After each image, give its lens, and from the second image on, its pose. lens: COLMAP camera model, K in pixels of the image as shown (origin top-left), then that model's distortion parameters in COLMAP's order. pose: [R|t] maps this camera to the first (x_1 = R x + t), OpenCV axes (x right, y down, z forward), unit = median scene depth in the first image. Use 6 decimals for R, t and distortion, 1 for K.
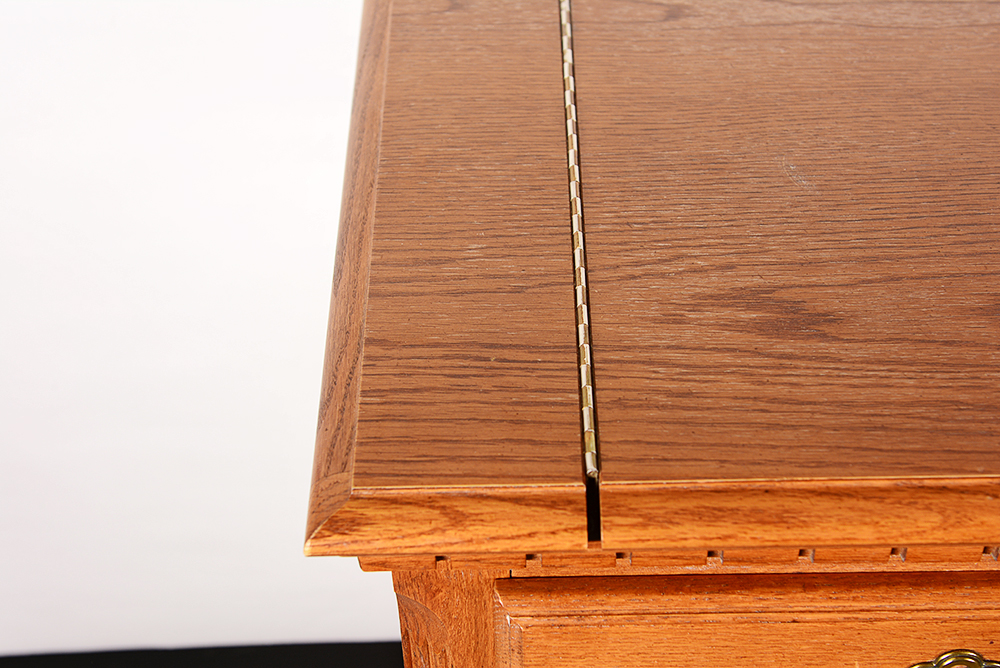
lens RADIAL K [[1613.8, 0, 500.0], [0, 1613.8, 334.0], [0, 0, 1]] dist [0.021769, 0.059578]
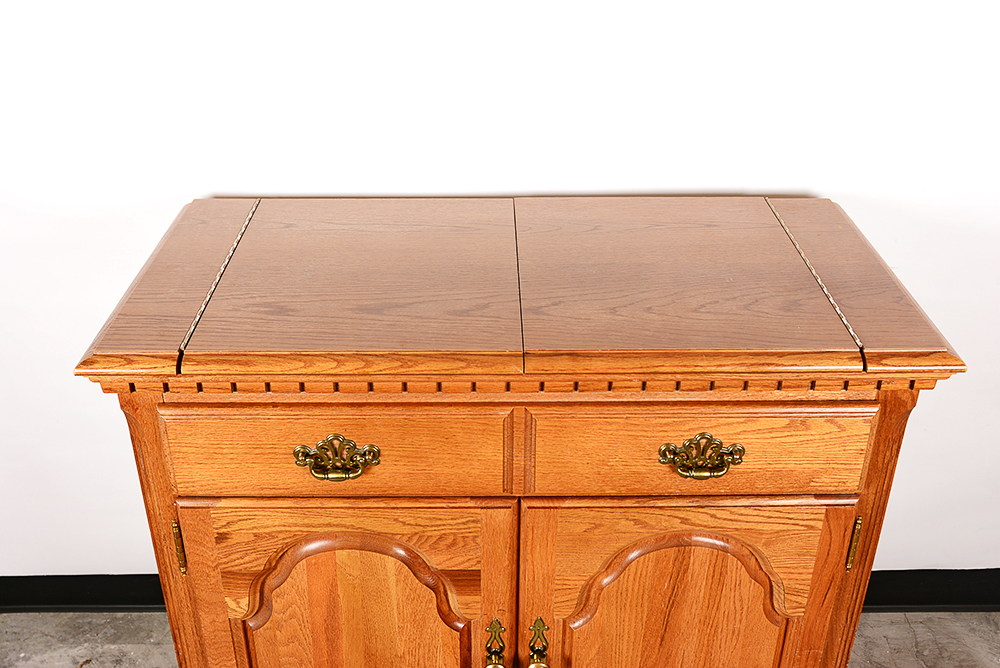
lens RADIAL K [[1016.0, 0, 500.0], [0, 1016.0, 334.0], [0, 0, 1]] dist [-0.047448, 0.002858]
pose [[0.999465, 0.020751, 0.025266, 0.502218], [-0.014033, 0.970241, -0.241735, 0.427144], [-0.029531, 0.241251, 0.970013, -0.623566]]
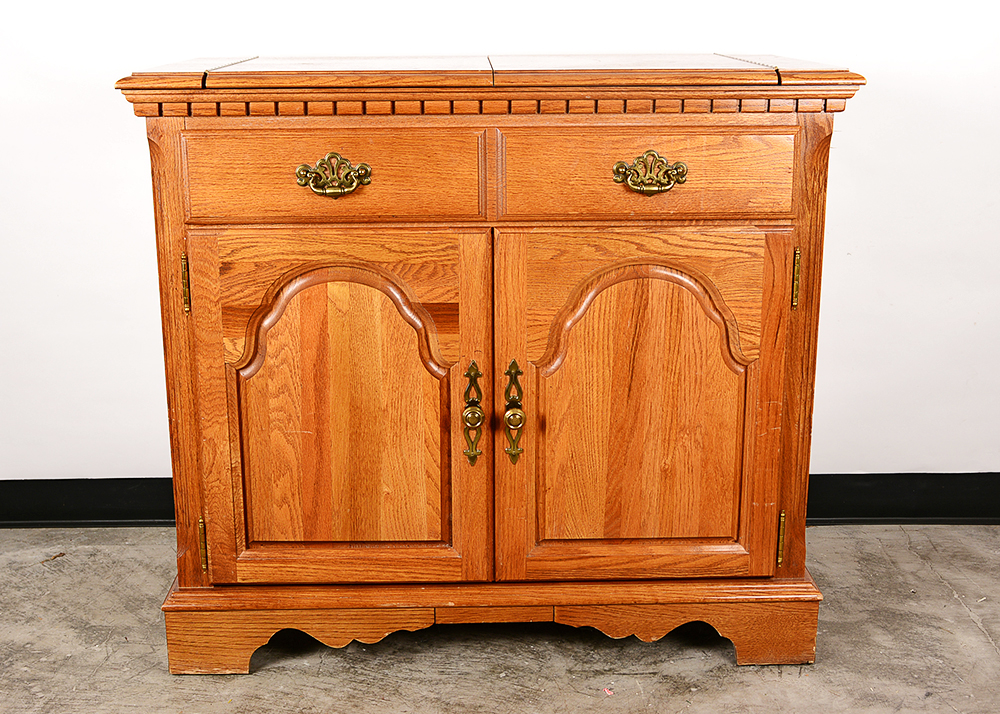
lens RADIAL K [[1271.0, 0, 488.6], [0, 1271.0, 358.6], [0, 0, 1]] dist [-0.038537, -0.001567]
pose [[0.999526, 0.015760, 0.026453, 0.516207], [-0.001619, 0.884806, -0.465956, 1.630171], [-0.030750, 0.465692, 0.884412, -0.918080]]
